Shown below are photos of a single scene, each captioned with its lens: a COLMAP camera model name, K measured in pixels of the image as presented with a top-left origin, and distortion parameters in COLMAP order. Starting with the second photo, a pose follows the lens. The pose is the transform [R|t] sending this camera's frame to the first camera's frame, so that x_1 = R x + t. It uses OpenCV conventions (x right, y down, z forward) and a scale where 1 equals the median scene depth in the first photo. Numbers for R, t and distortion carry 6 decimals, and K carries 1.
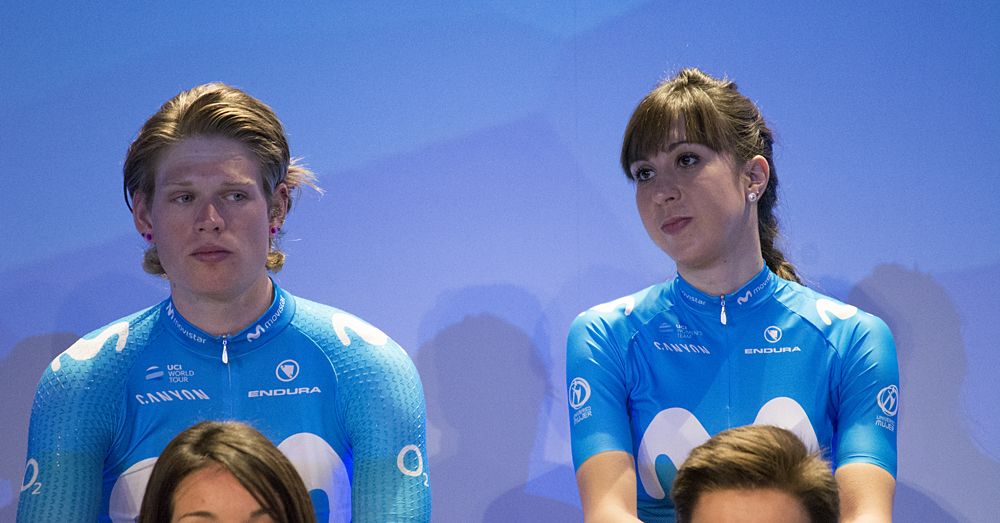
lens RADIAL K [[6203.4, 0, 501.0], [0, 6203.4, 261.0], [0, 0, 1]] dist [0.405593, 0.000000]
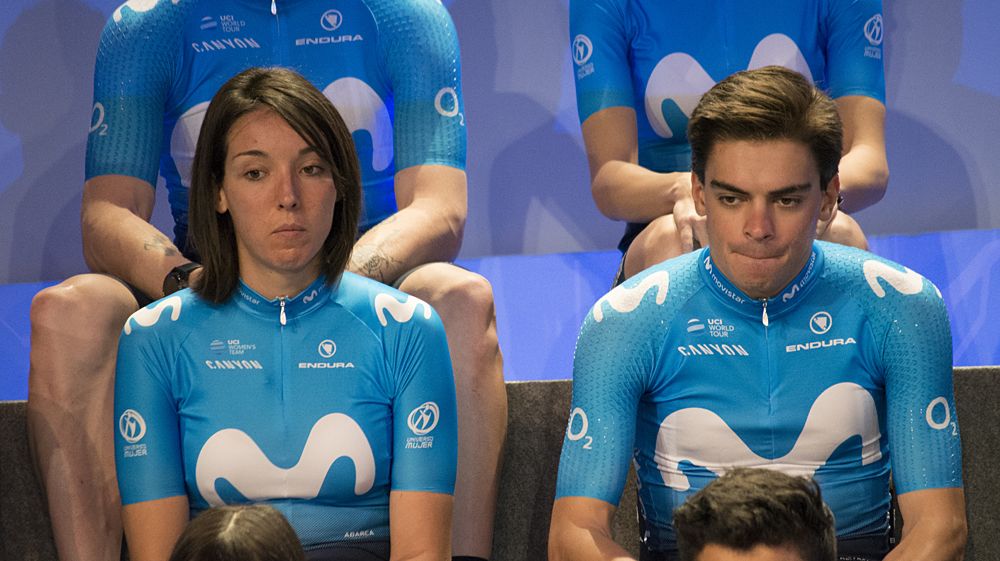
lens RADIAL K [[4927.9, 0, 499.9], [0, 4927.9, 280.5], [0, 0, 1]] dist [-0.474914, 0.000000]
pose [[0.999897, -0.004378, -0.013635, 0.006299], [0.005356, 0.997349, 0.072563, 0.000959], [0.013281, -0.072629, 0.997271, 0.144990]]
